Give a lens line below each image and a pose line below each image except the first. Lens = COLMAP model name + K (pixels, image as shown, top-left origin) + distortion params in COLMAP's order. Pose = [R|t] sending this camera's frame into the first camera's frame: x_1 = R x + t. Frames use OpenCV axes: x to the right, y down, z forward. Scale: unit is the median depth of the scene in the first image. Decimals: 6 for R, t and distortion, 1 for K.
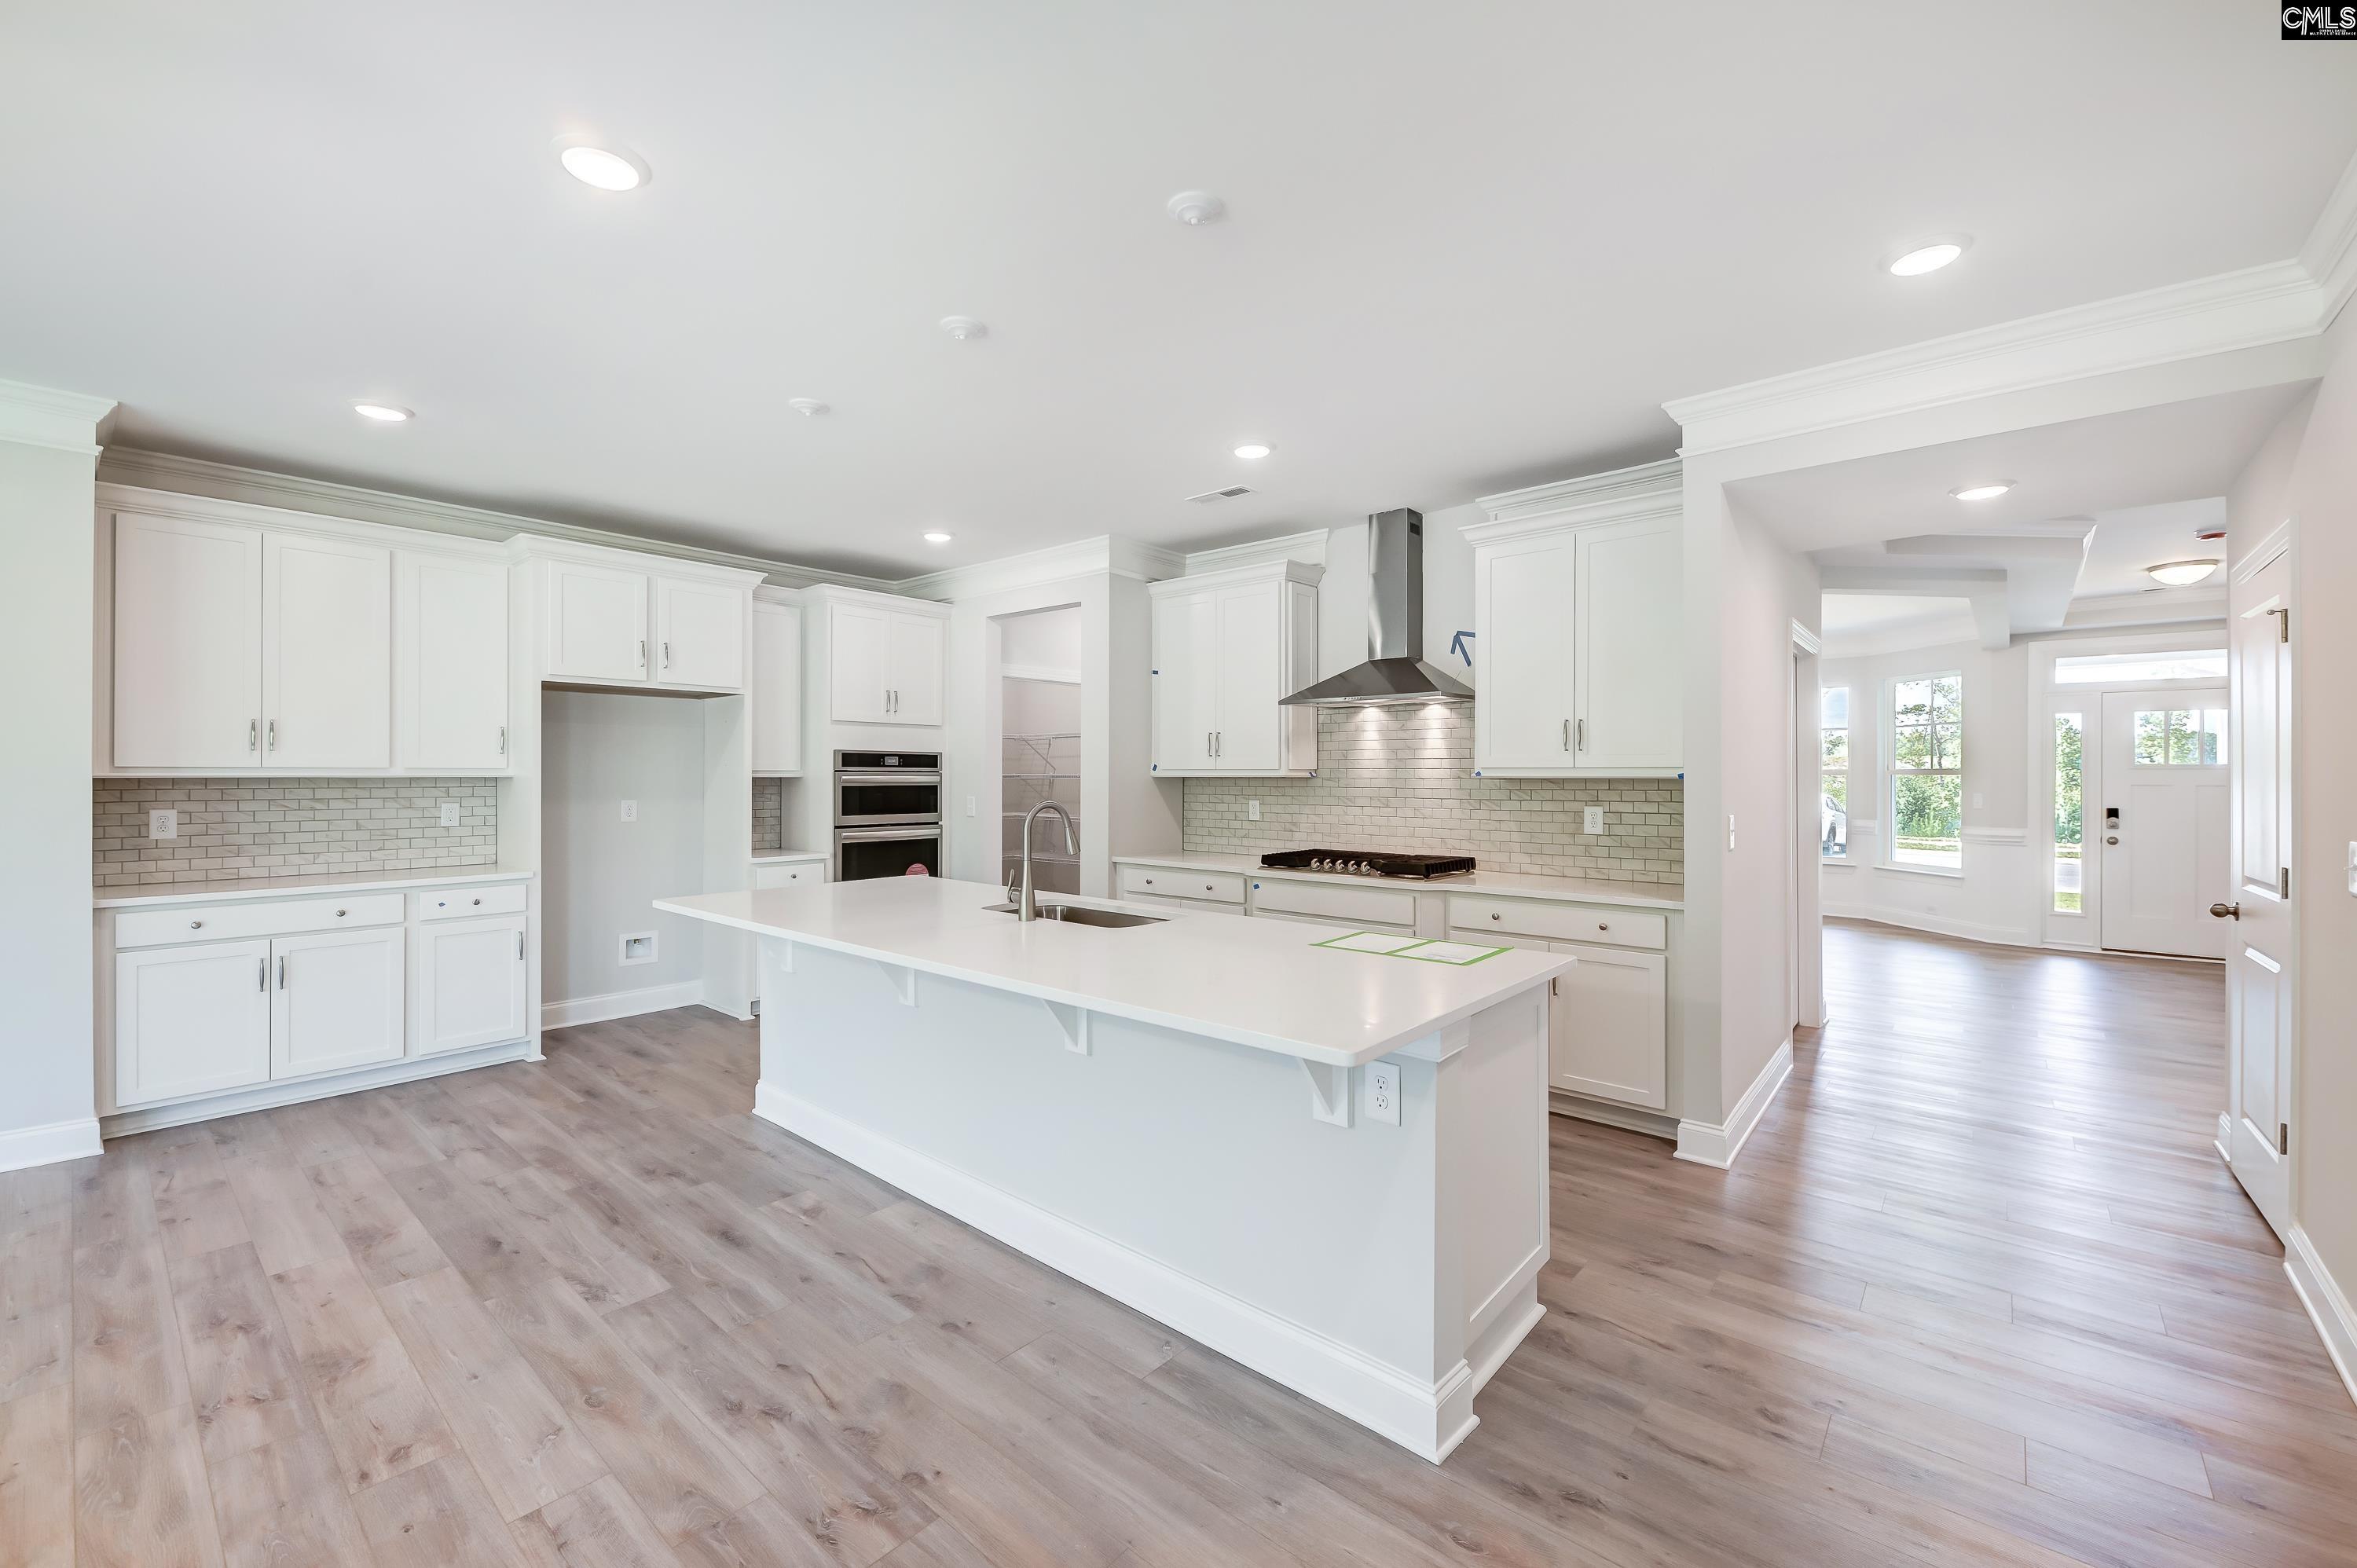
lens RADIAL K [[957.1, 0, 1192.1], [0, 957.1, 776.9], [0, 0, 1]] dist [0.003654, -0.001764]
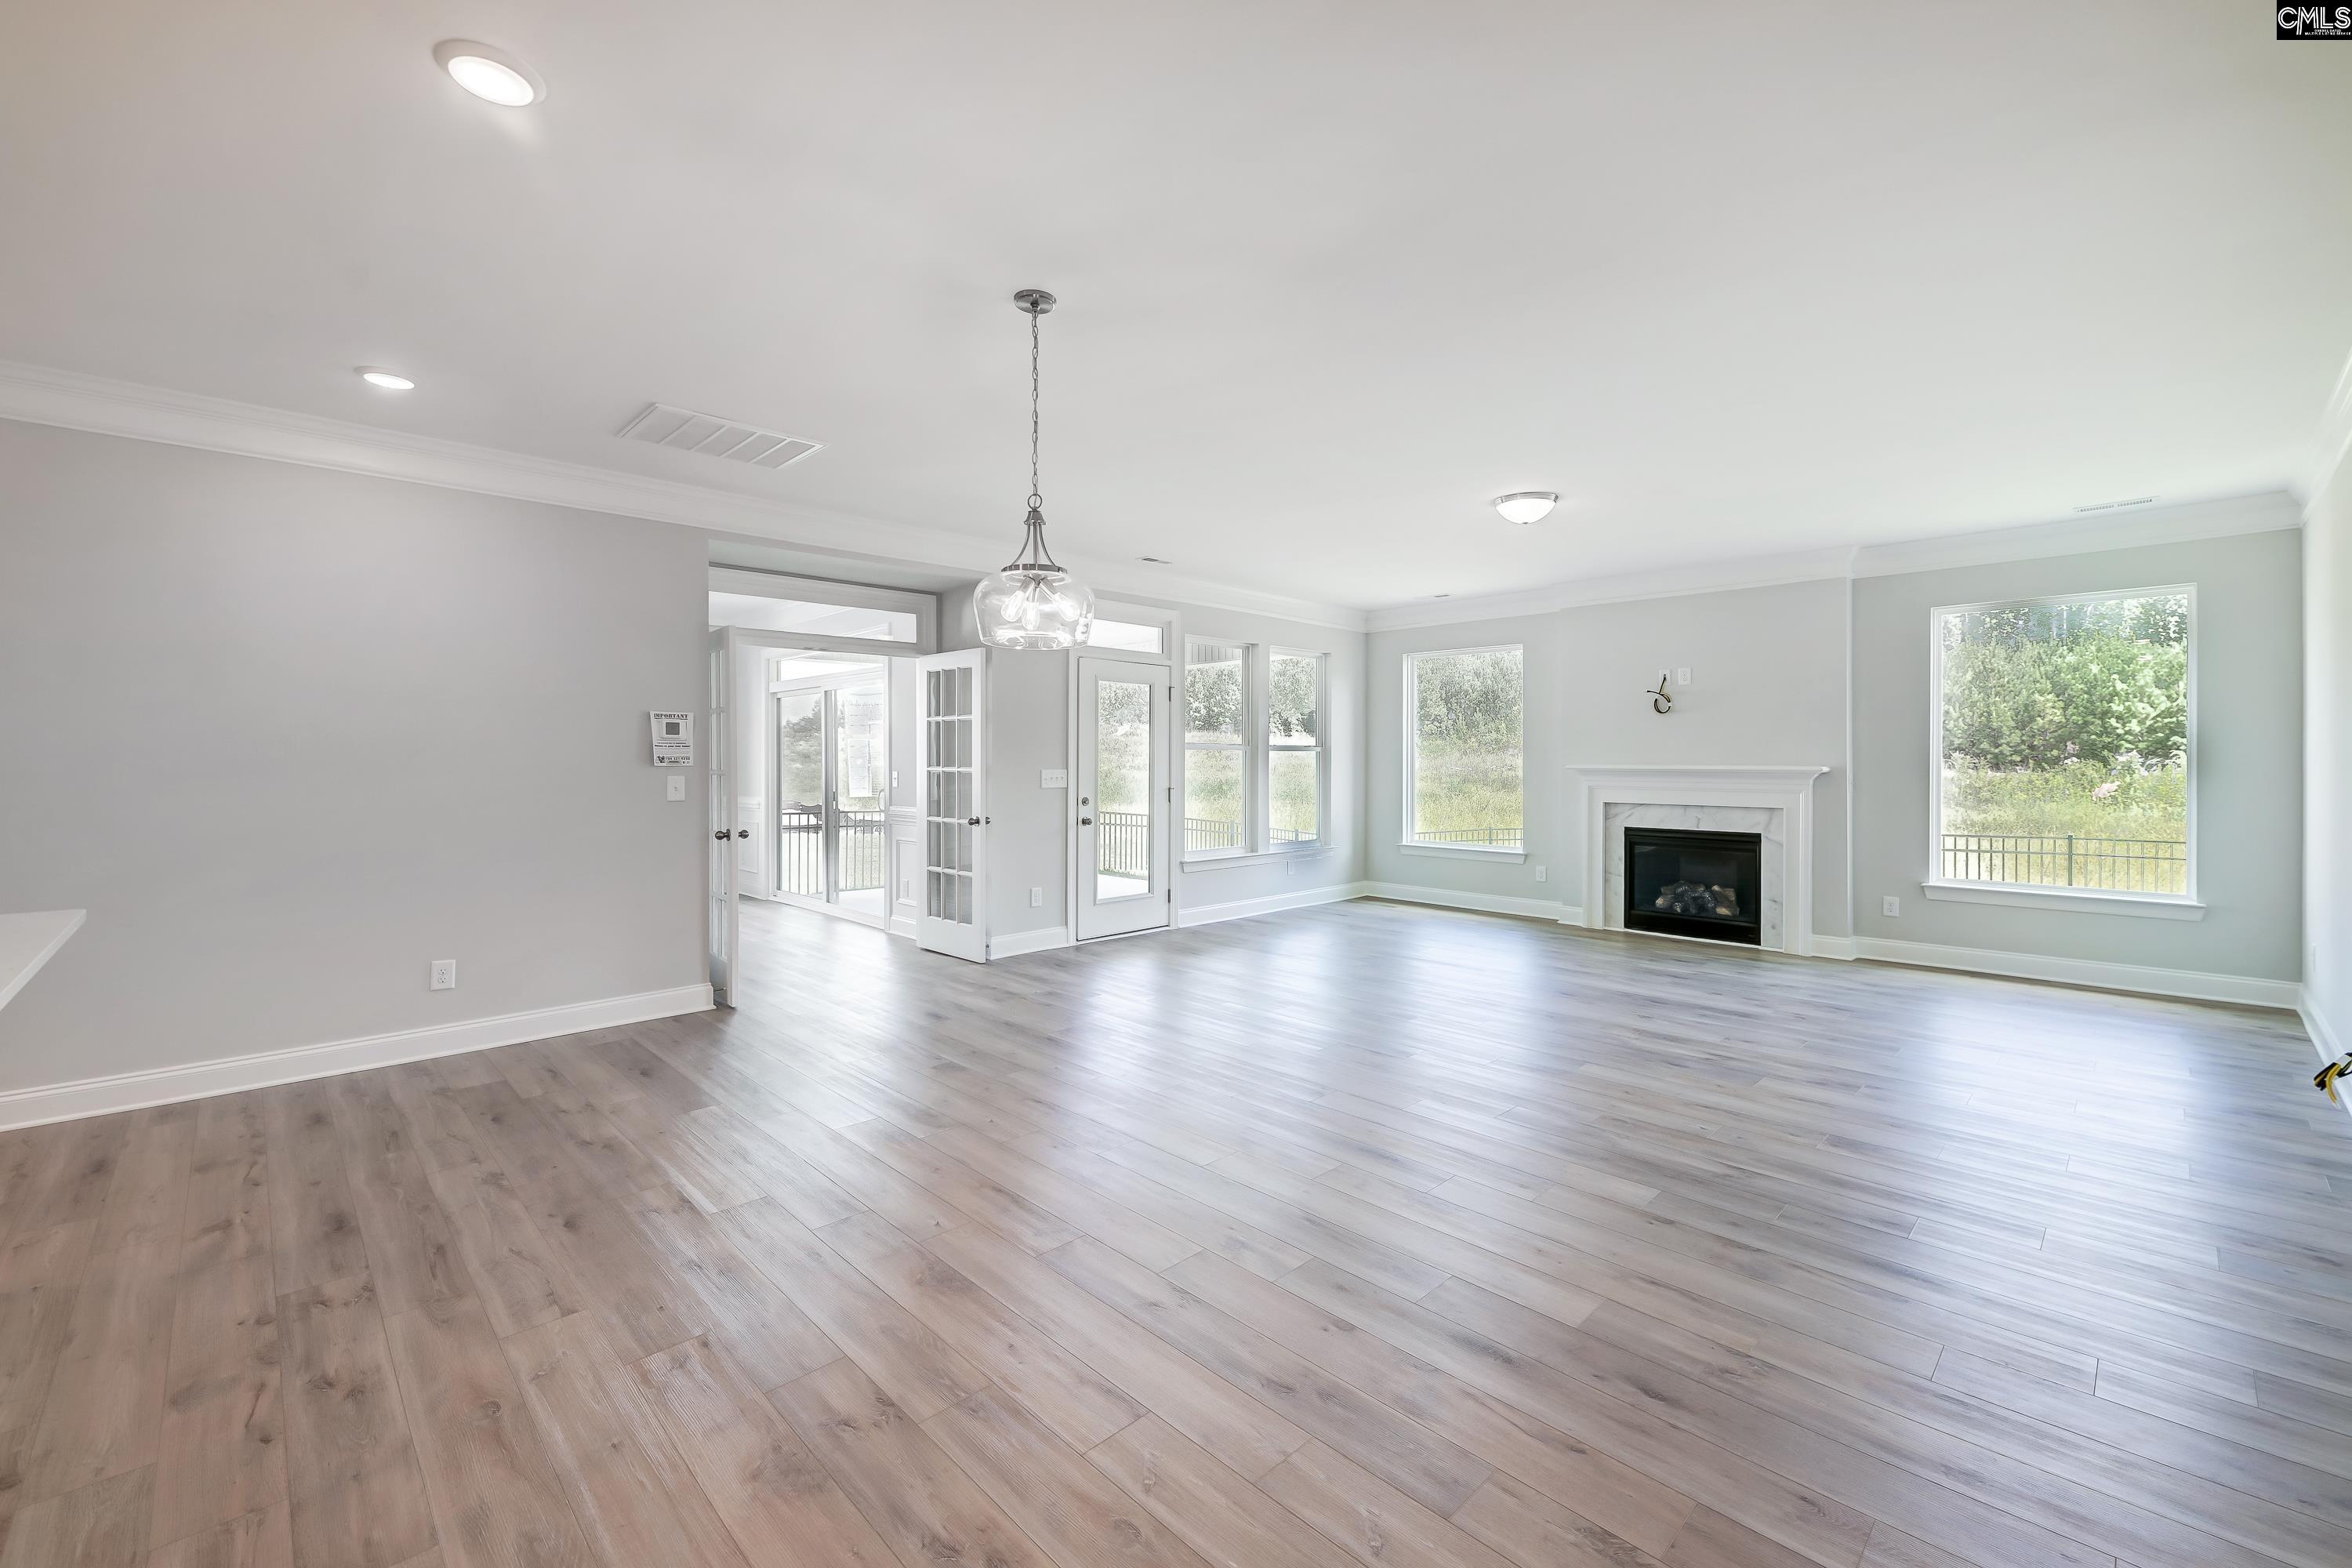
lens RADIAL K [[942.6, 0, 1197.8], [0, 942.6, 767.0], [0, 0, 1]] dist [0.010565, -0.007260]
pose [[-0.997271, -0.002290, 0.073799, -0.782766], [-0.001495, 0.999940, 0.010822, 0.014770], [-0.073819, 0.010682, -0.997214, 1.059677]]
